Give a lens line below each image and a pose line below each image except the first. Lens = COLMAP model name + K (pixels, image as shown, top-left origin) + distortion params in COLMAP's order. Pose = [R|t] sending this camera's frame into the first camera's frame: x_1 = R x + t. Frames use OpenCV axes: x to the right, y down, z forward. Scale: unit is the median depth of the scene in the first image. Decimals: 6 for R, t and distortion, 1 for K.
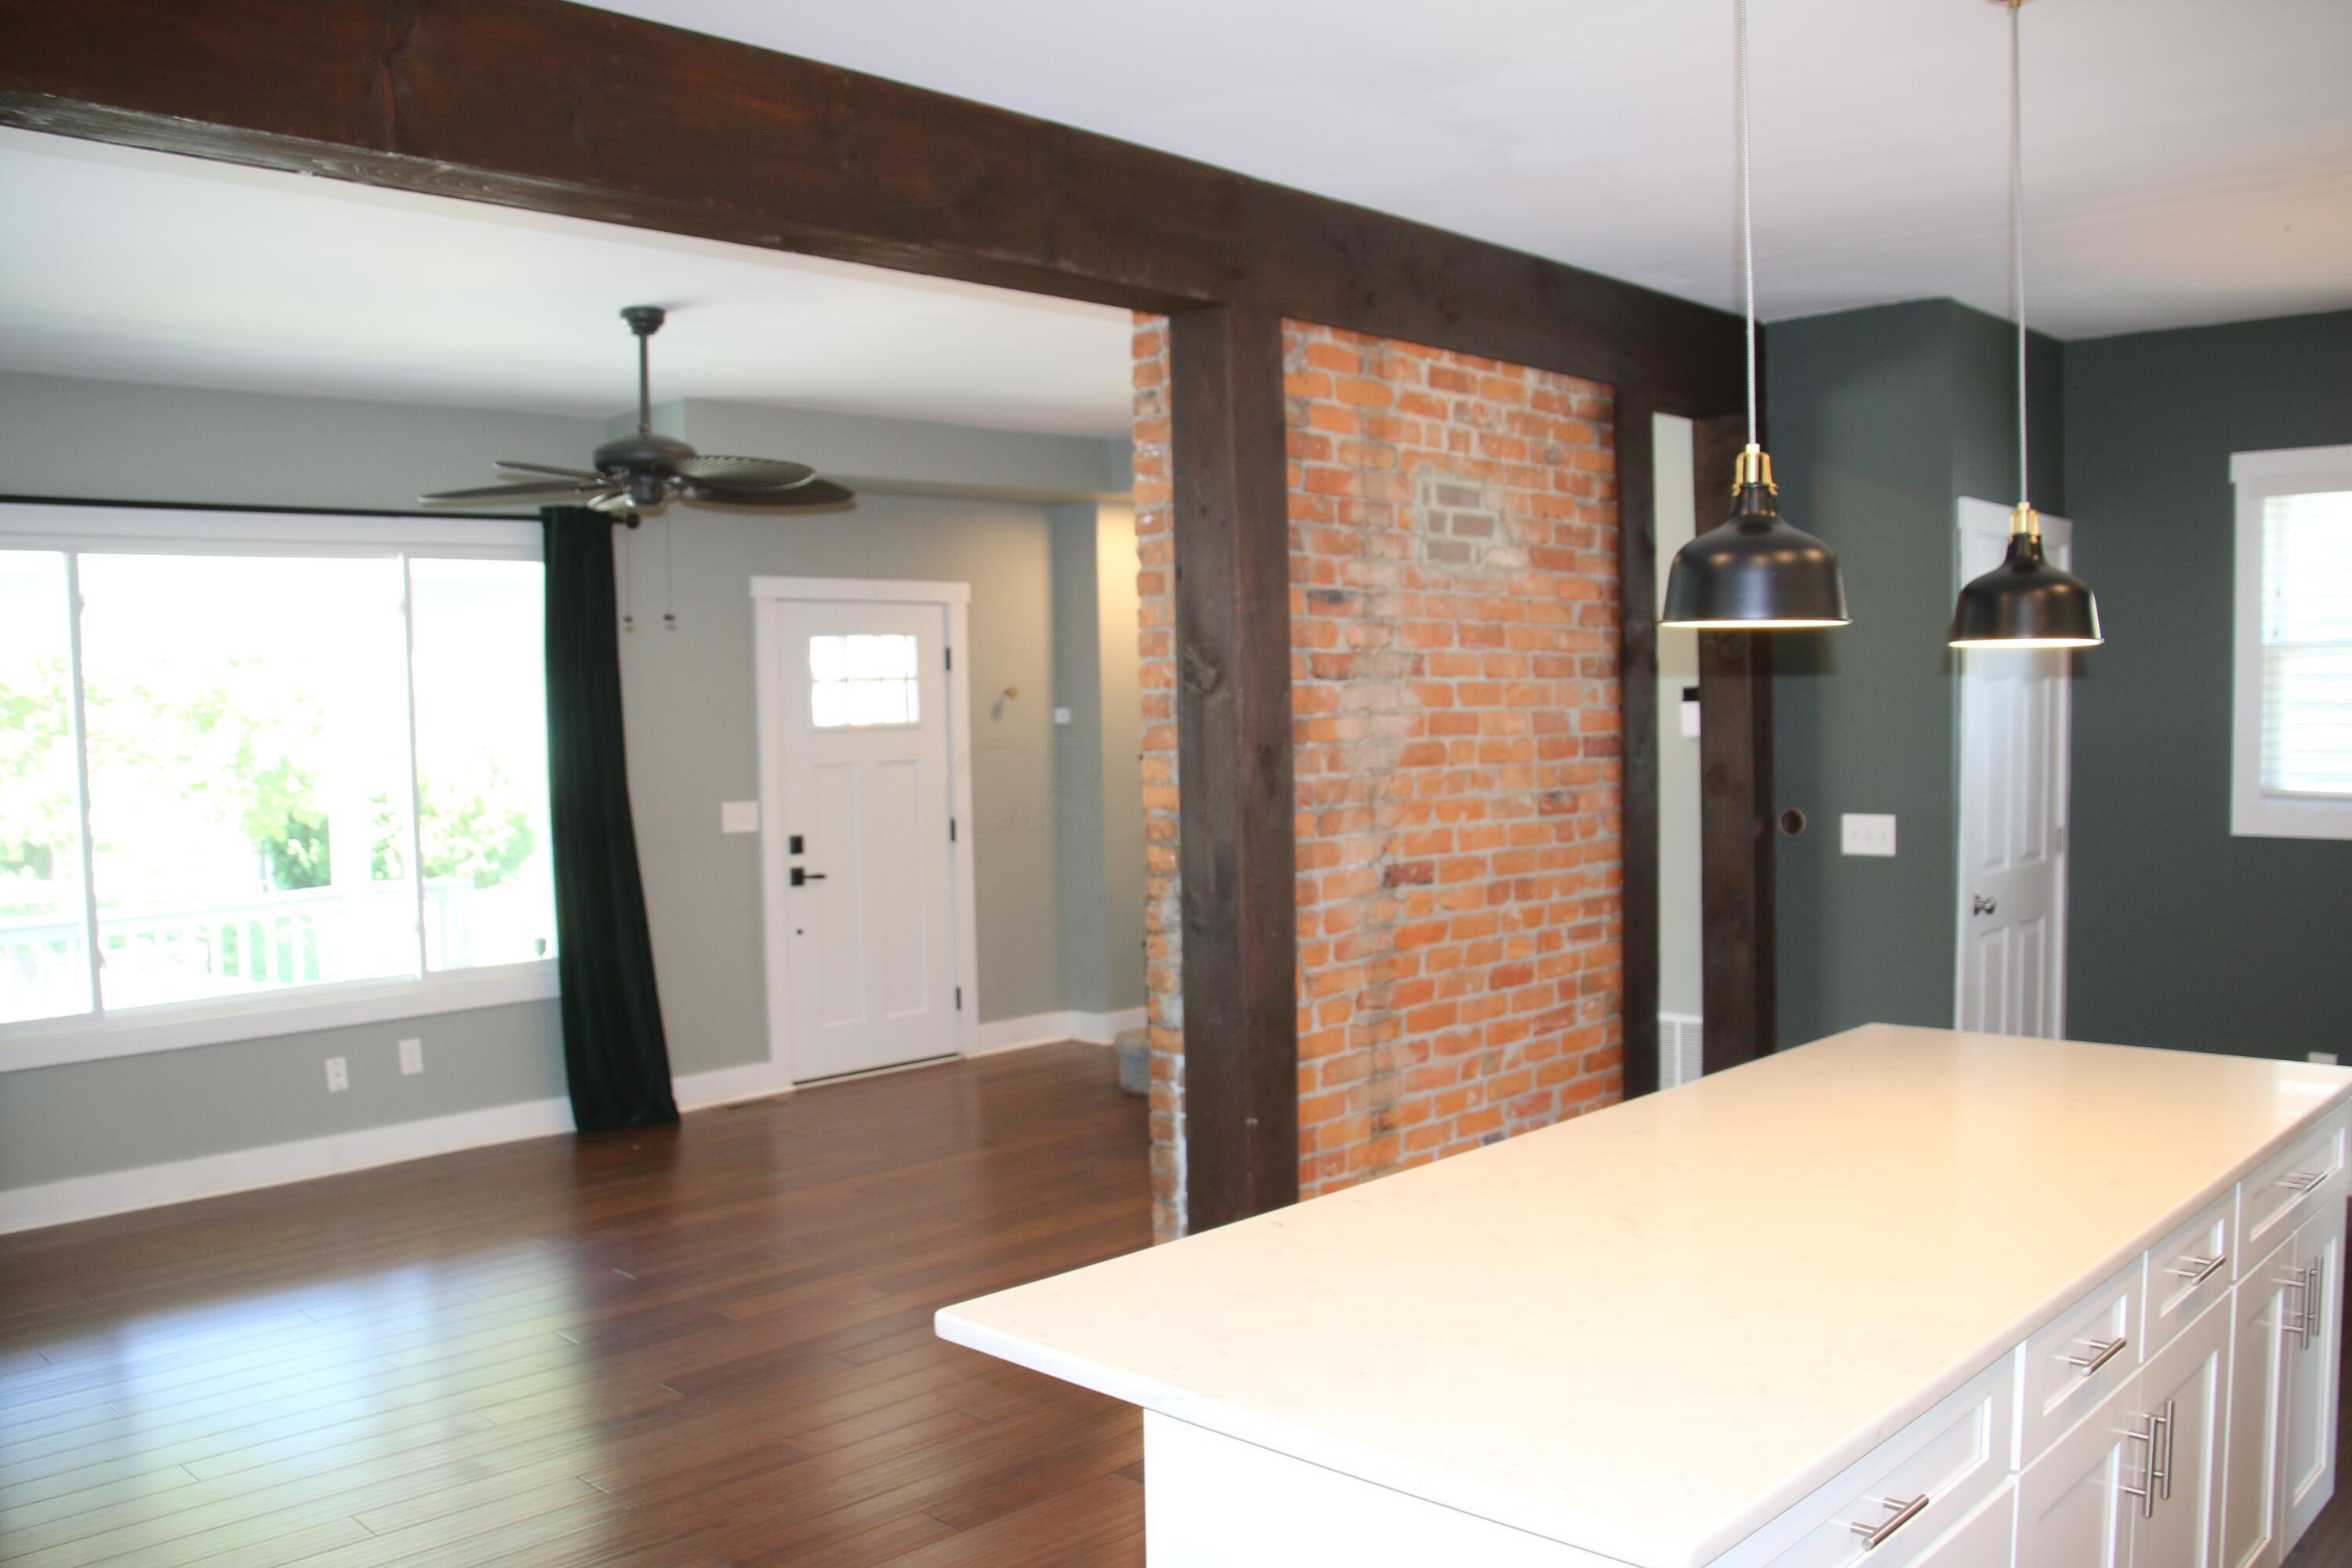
lens RADIAL K [[1938.2, 0, 1171.5], [0, 1938.2, 842.7], [0, 0, 1]] dist [-0.177692, 0.119703]
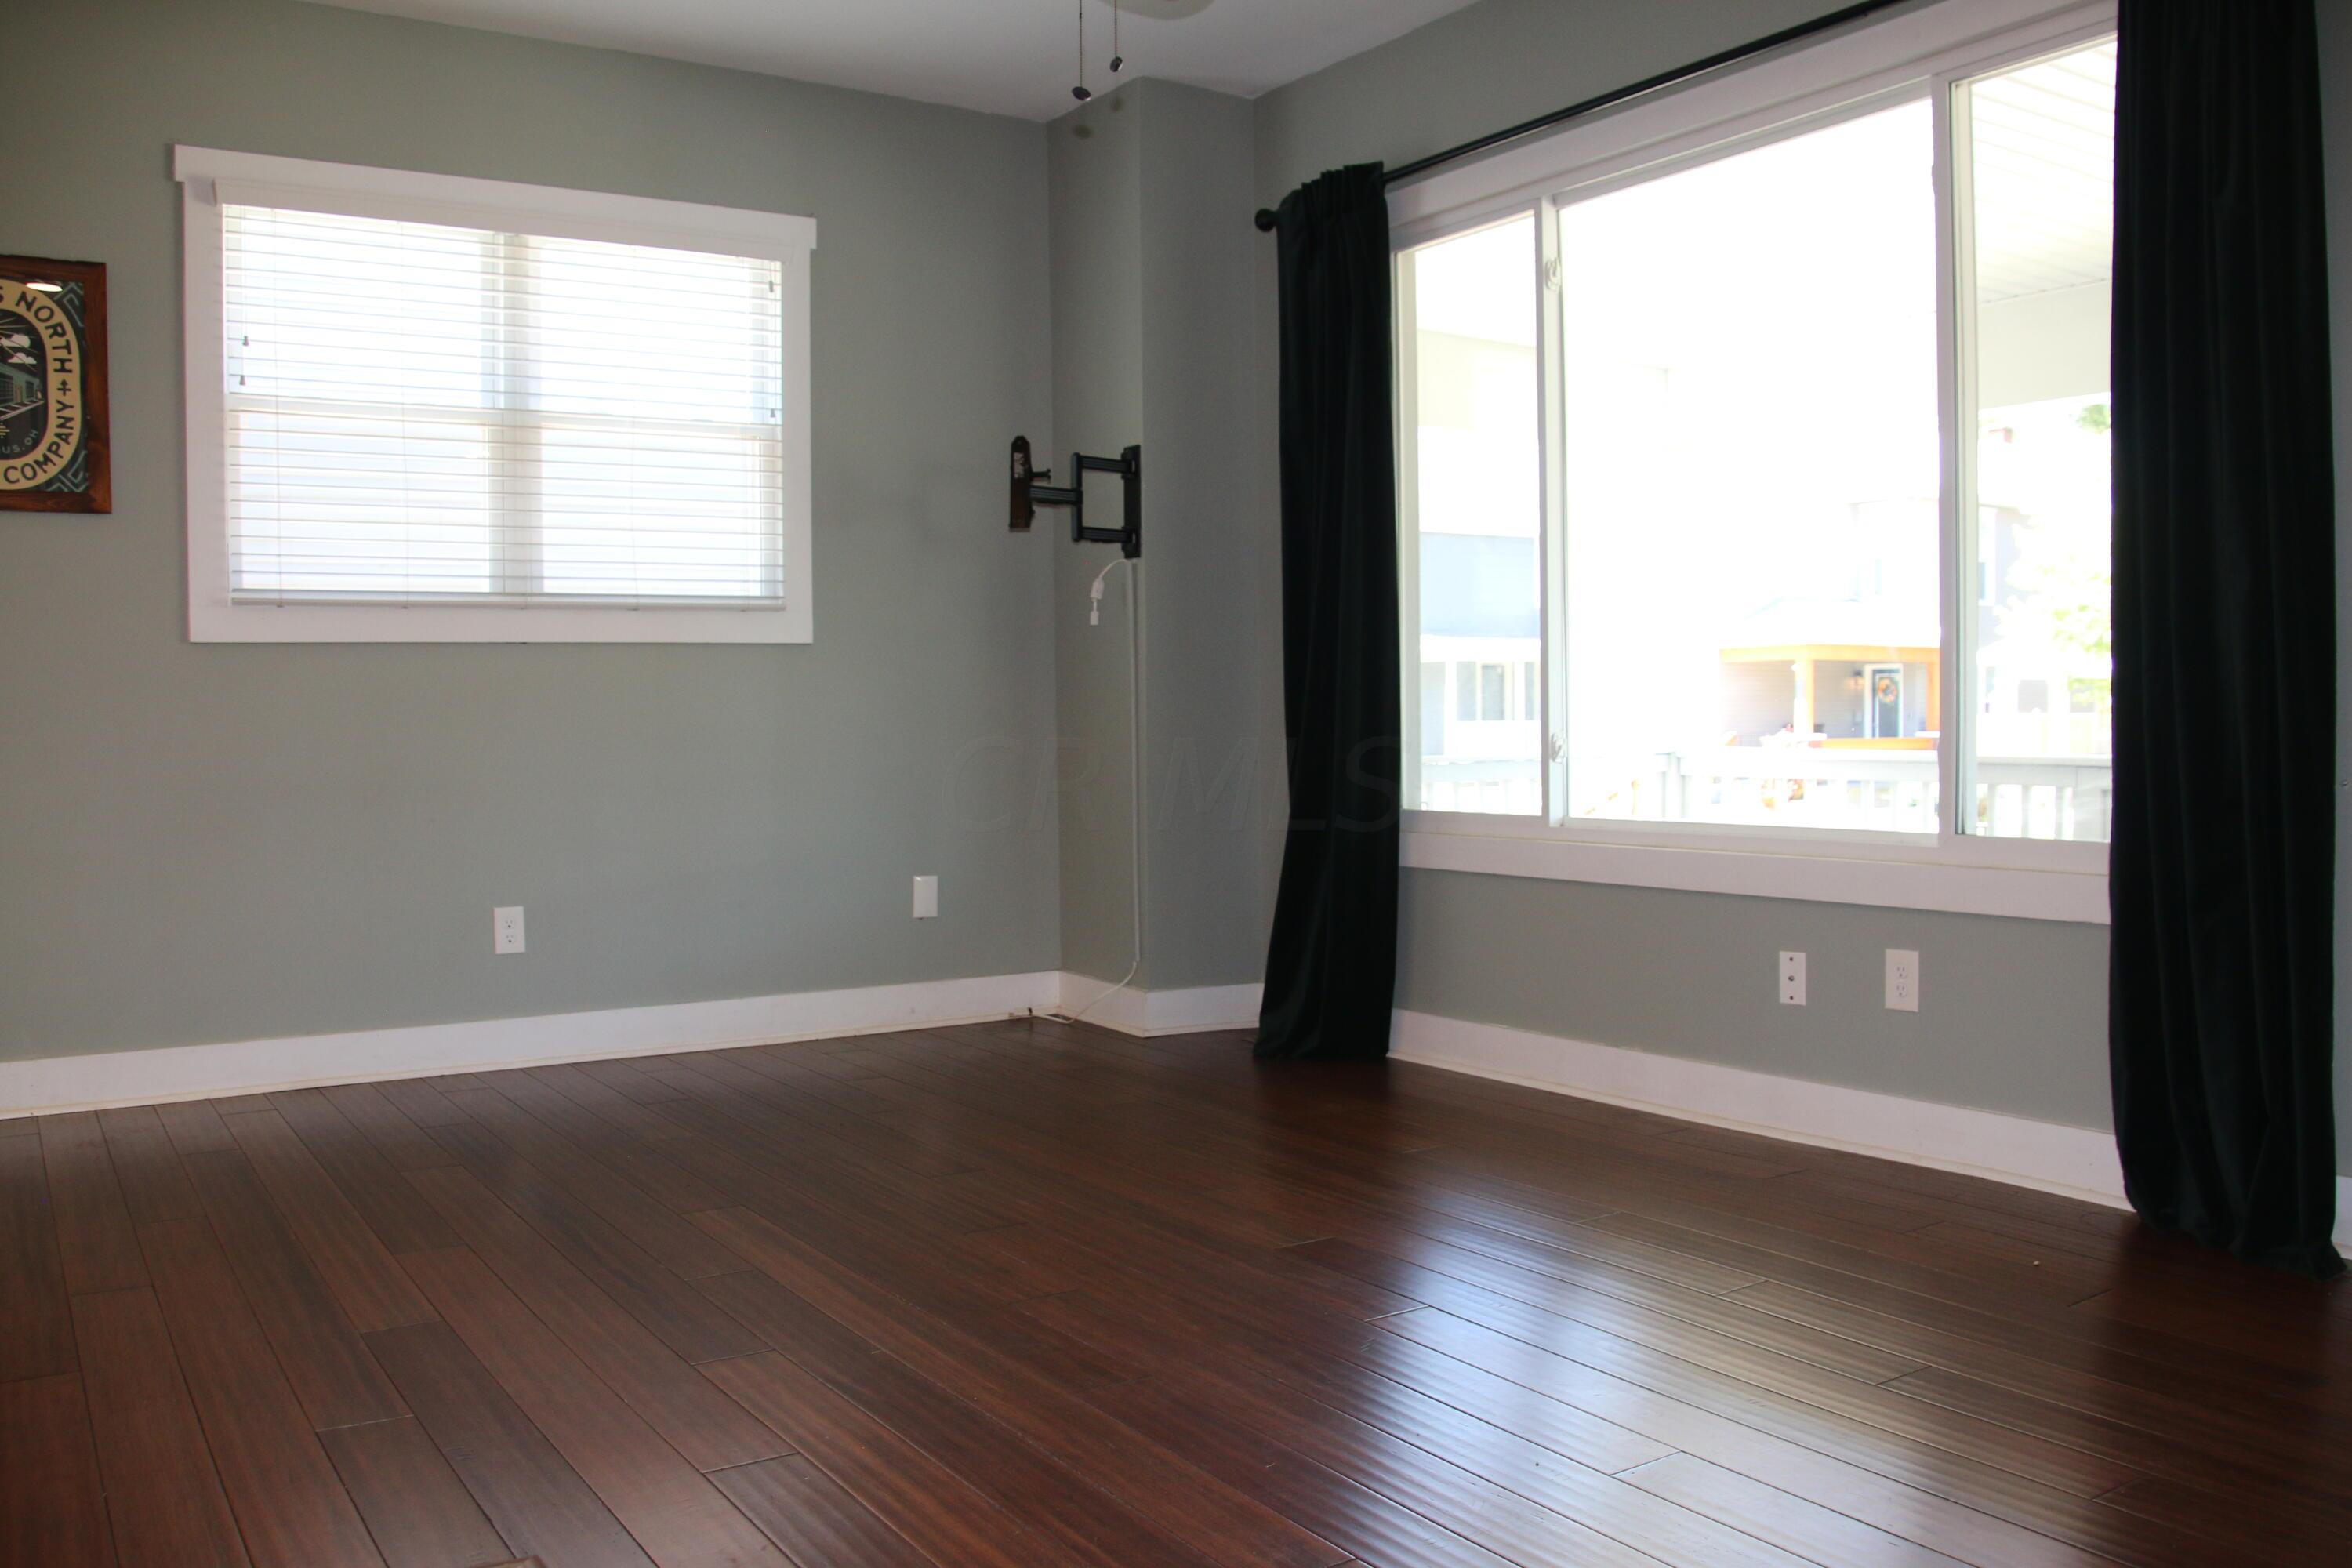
lens RADIAL K [[1938.2, 0, 1171.5], [0, 1938.2, 842.7], [0, 0, 1]] dist [-0.177692, 0.119703]
pose [[-0.213938, 0.086849, -0.972979, 0.281944], [-0.058504, 0.993113, 0.101510, 0.041560], [0.975094, 0.078640, -0.207383, 1.338922]]
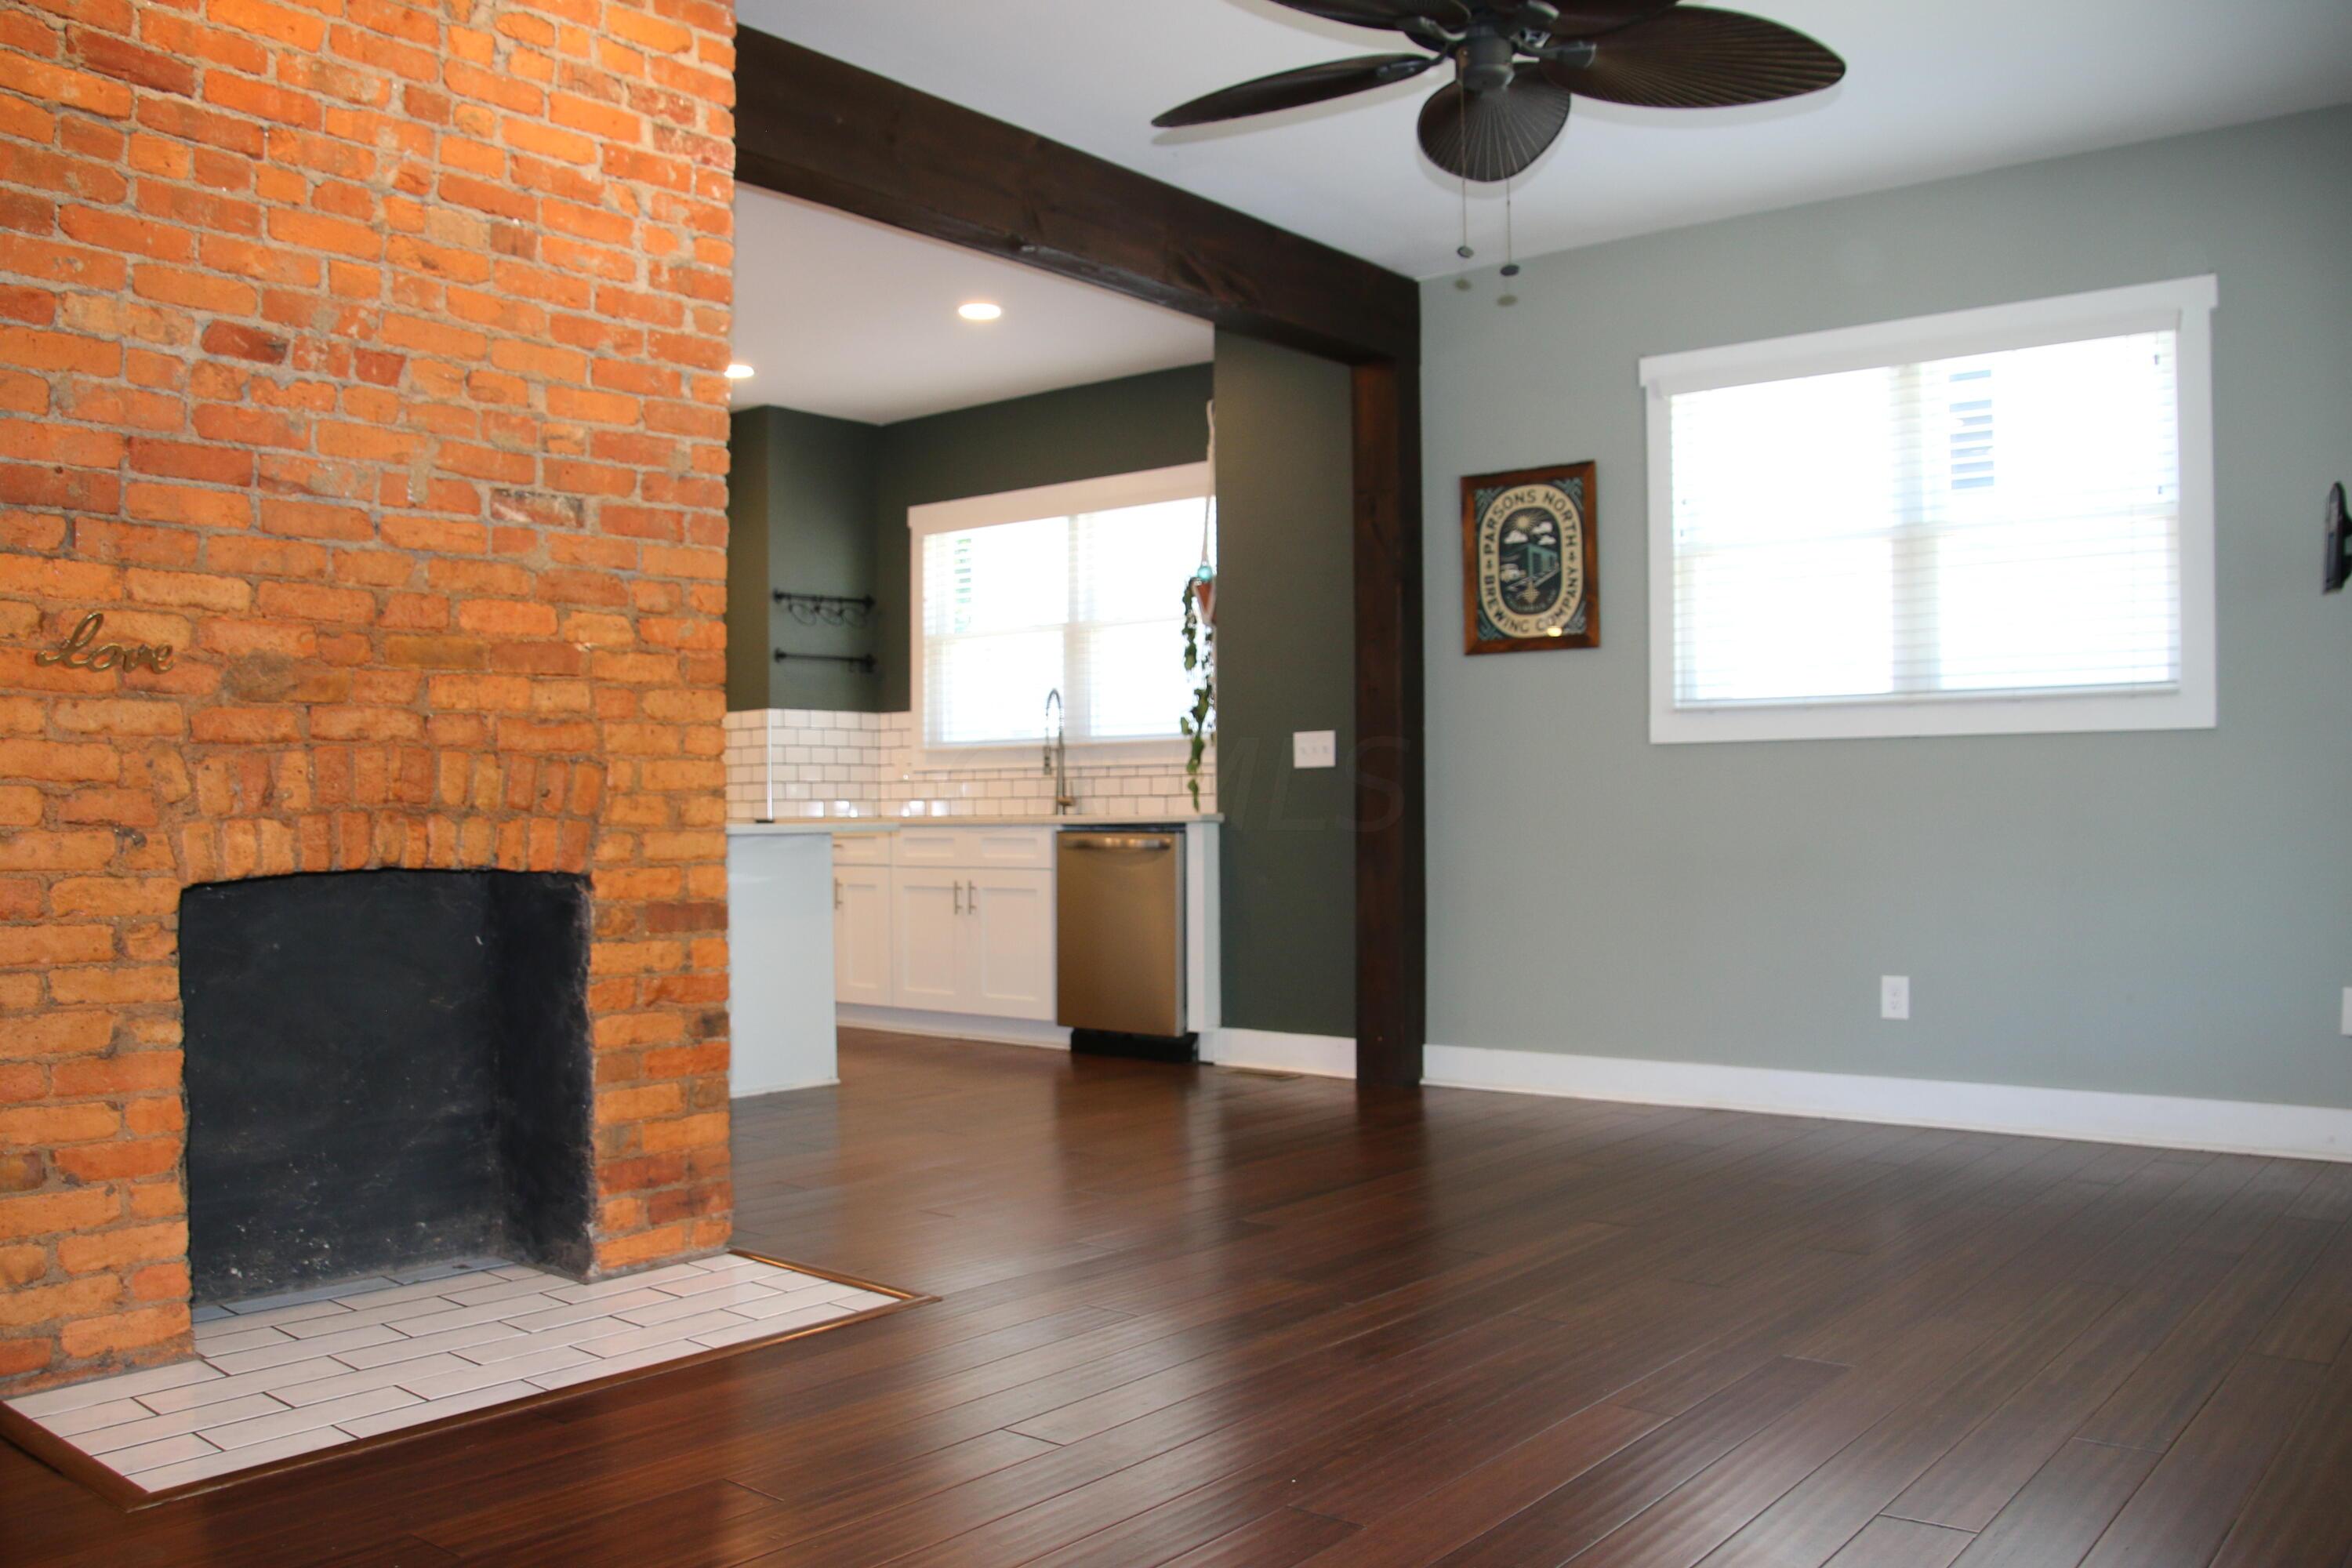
lens RADIAL K [[1938.2, 0, 1171.5], [0, 1938.2, 842.7], [0, 0, 1]] dist [-0.177692, 0.119703]
pose [[-0.995425, 0.030300, -0.090612, -0.136719], [0.022027, 0.995612, 0.090944, 0.007941], [0.092970, 0.088532, -0.991725, 1.885096]]
